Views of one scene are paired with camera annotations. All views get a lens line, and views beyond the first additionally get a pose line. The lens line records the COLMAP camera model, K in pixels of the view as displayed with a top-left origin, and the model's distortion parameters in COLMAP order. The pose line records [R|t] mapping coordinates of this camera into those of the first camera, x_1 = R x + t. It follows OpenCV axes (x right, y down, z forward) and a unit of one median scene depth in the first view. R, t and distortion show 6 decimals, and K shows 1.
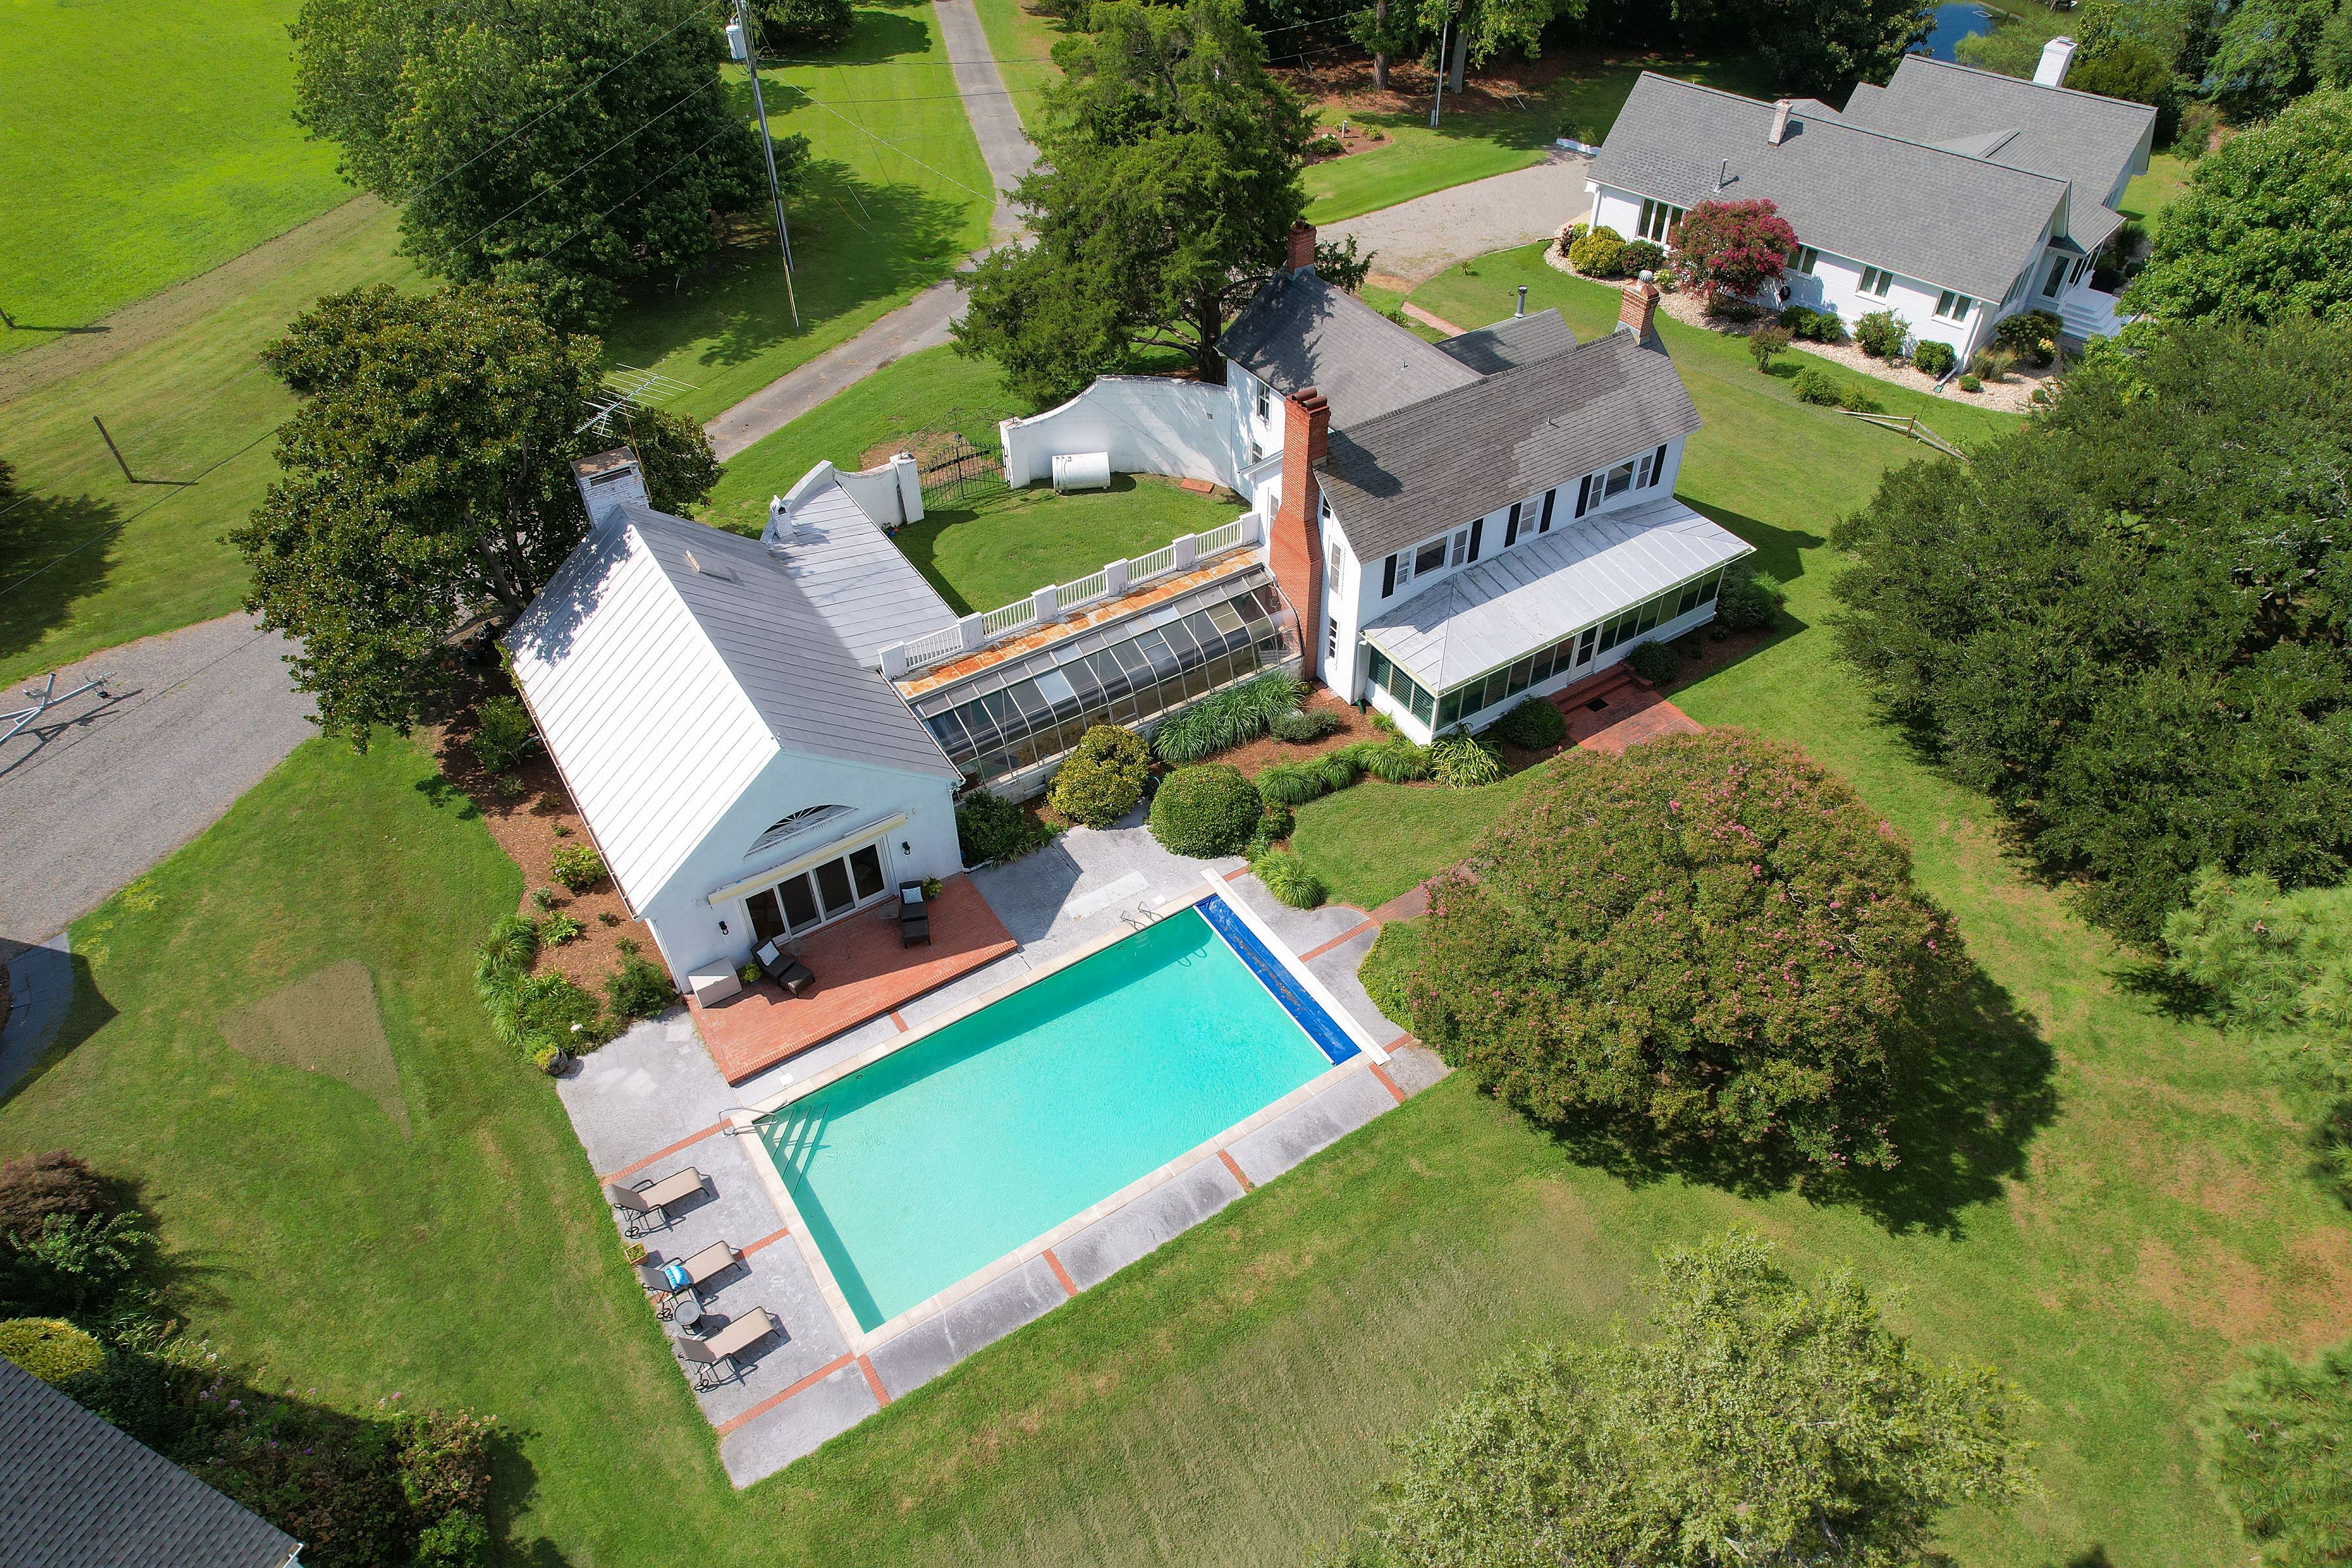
lens RADIAL K [[1513.7, 0, 1186.9], [0, 1513.7, 775.0], [0, 0, 1]] dist [-0.075900, 0.067801]
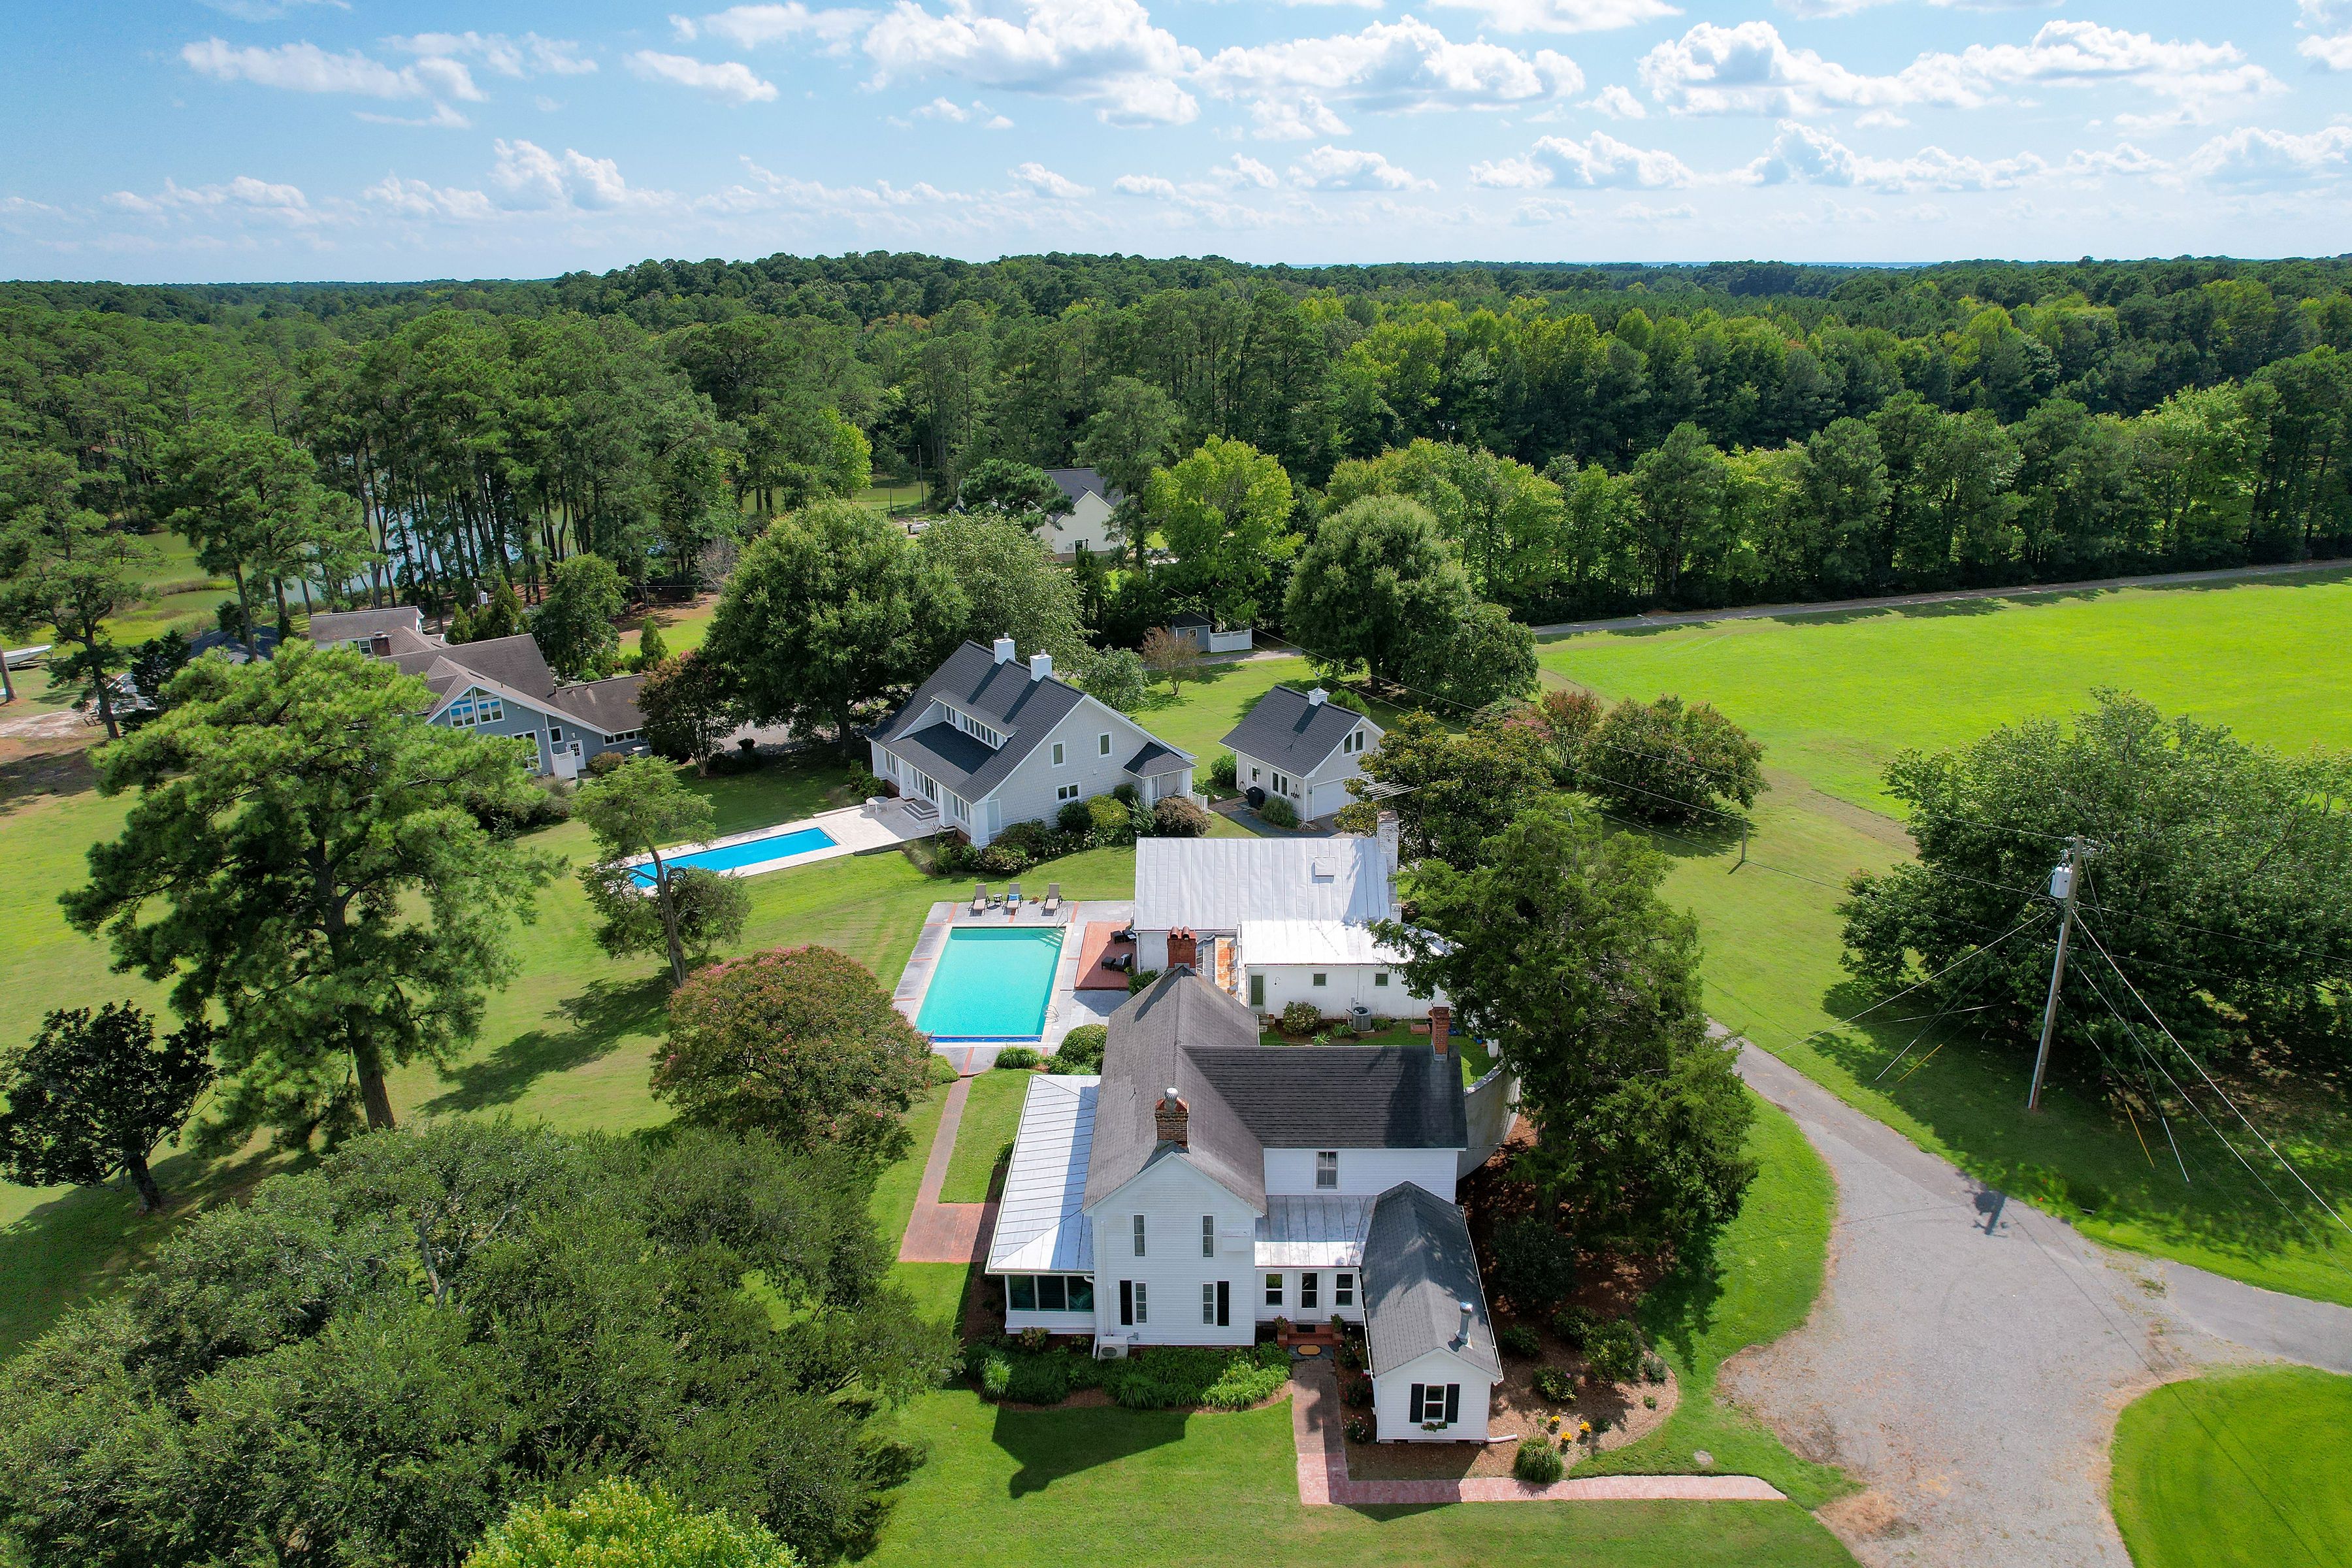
lens RADIAL K [[1513.7, 0, 1193.1], [0, 1513.7, 798.2], [0, 0, 1]] dist [-0.075900, 0.067801]
pose [[-0.560370, 0.285913, -0.777328, 1.209707], [-0.554906, 0.567140, 0.608630, -1.256931], [0.614869, 0.772403, -0.159154, 1.180826]]
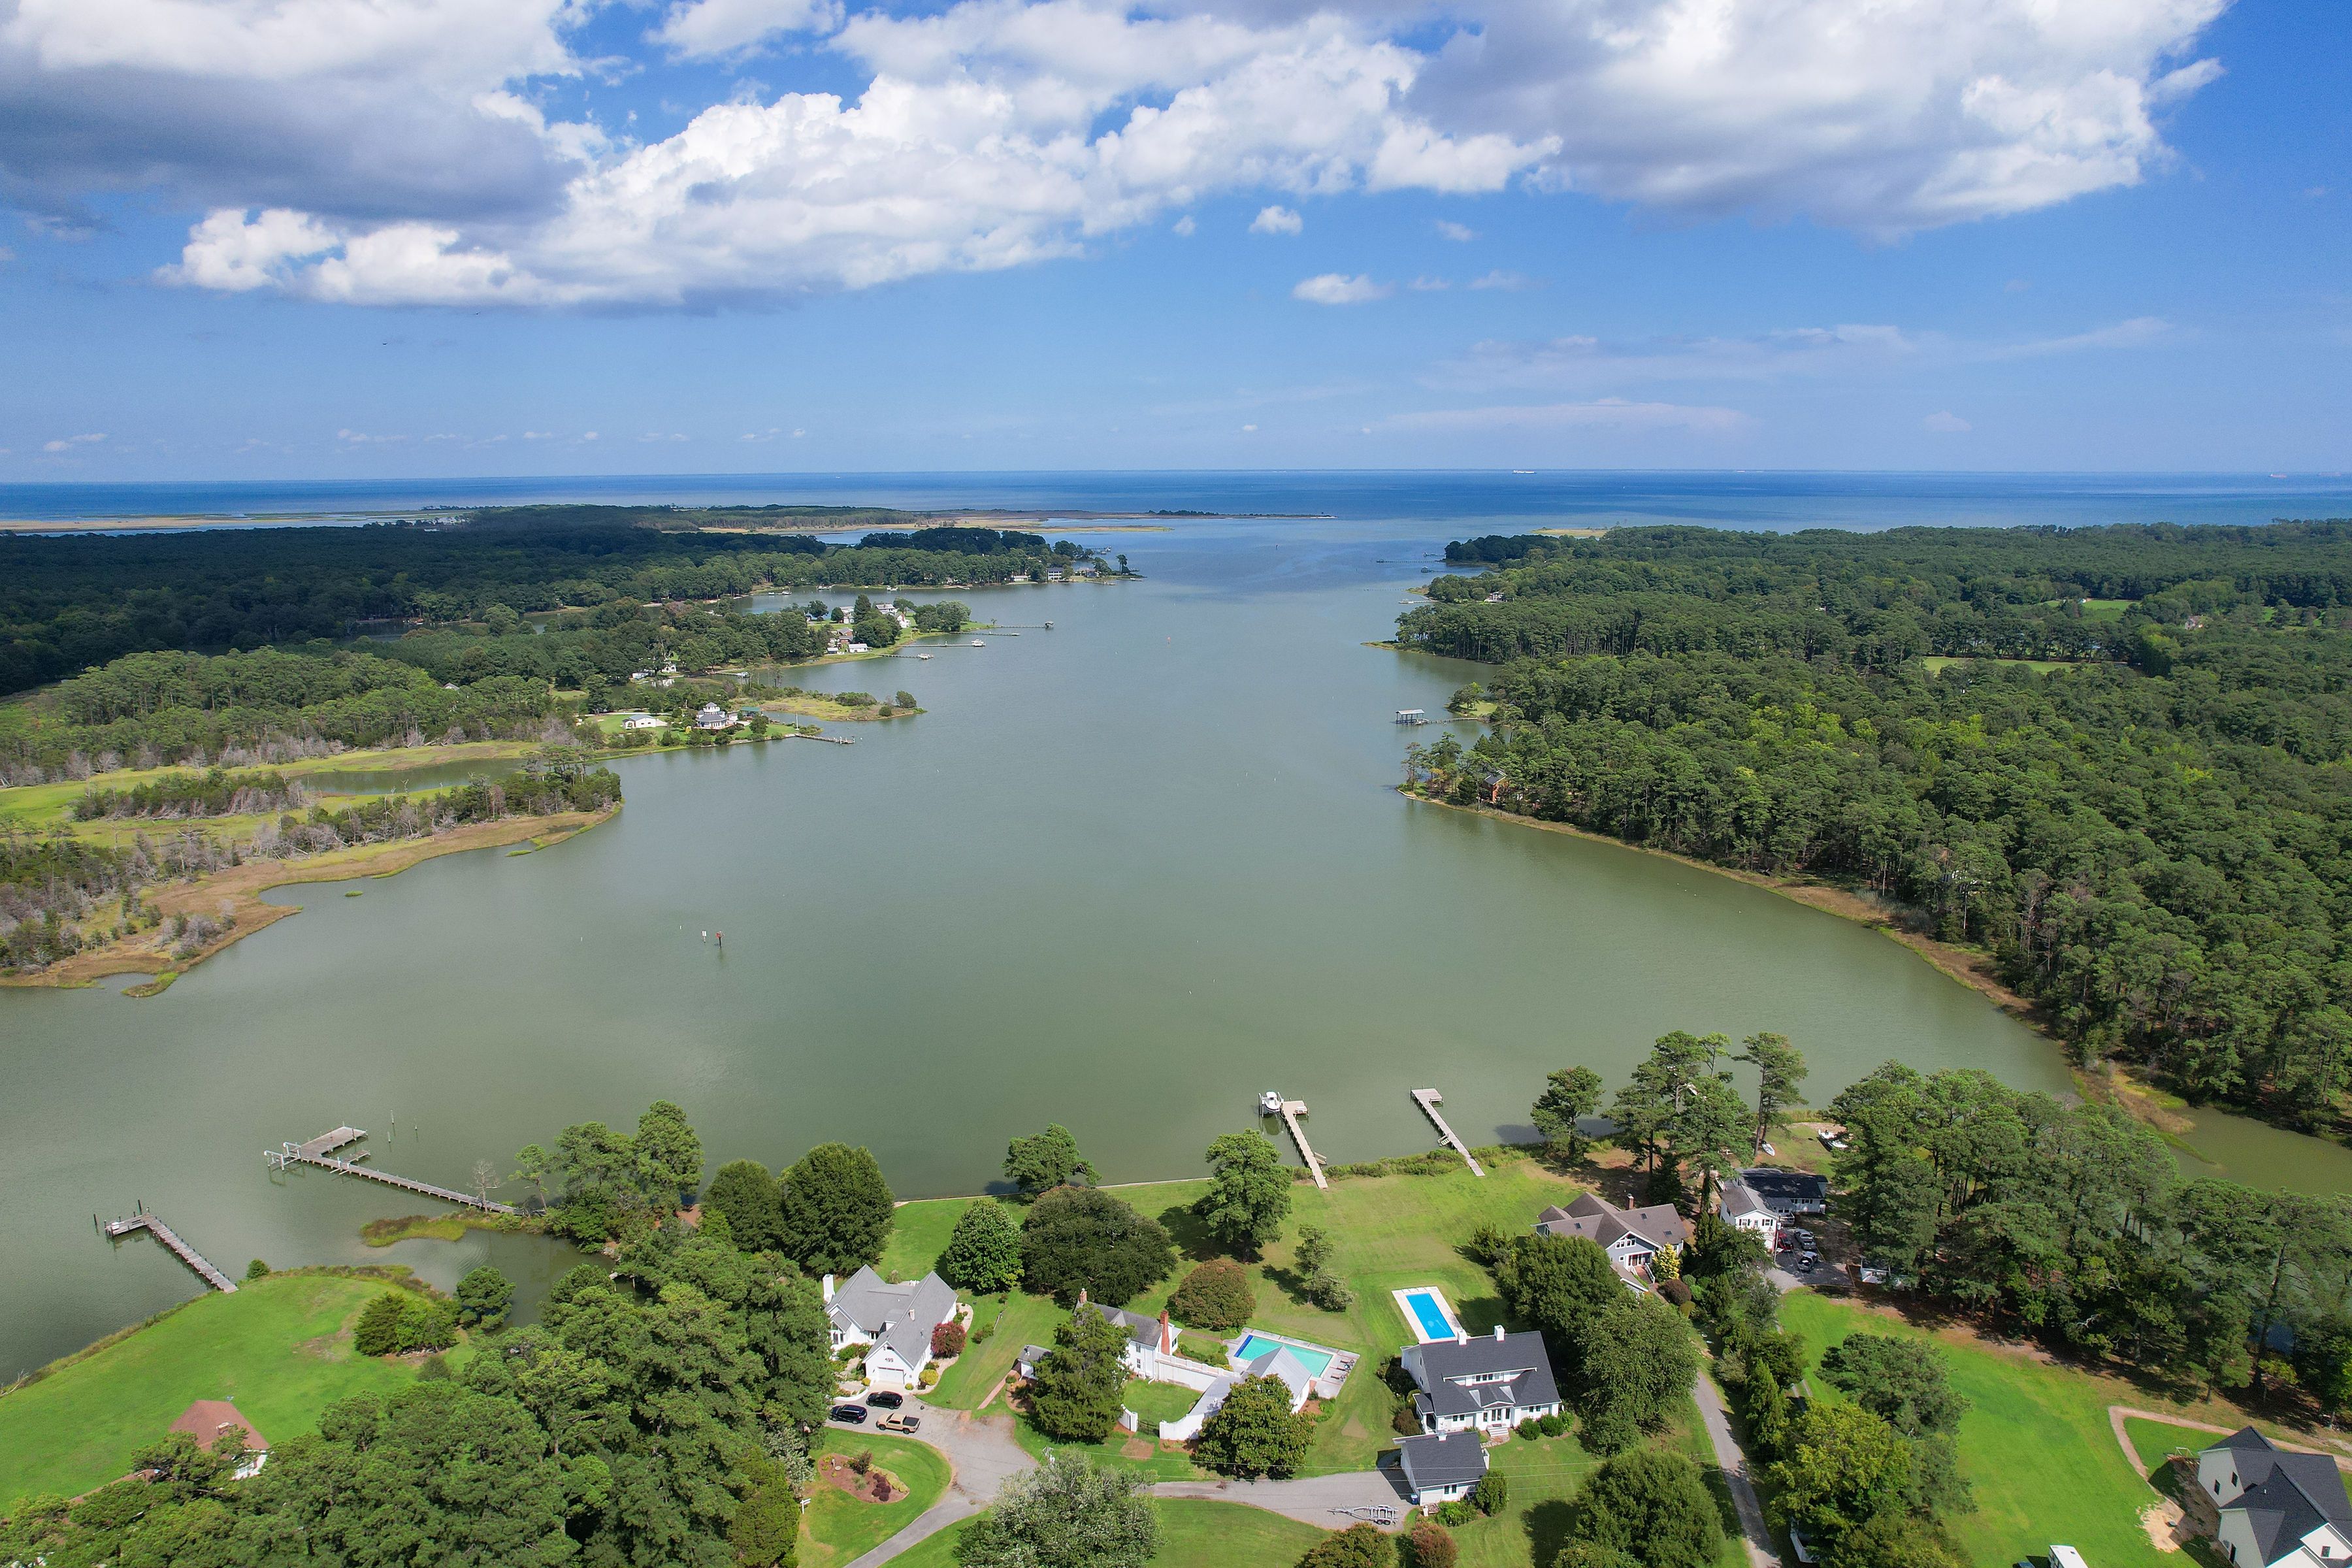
lens RADIAL K [[1513.7, 0, 1191.8], [0, 1513.7, 841.8], [0, 0, 1]] dist [-0.075900, 0.067801]
pose [[-0.533491, -0.203346, 0.820998, -3.981824], [0.581706, 0.616440, 0.530678, -4.037787], [-0.614007, 0.760692, -0.210577, 0.829474]]
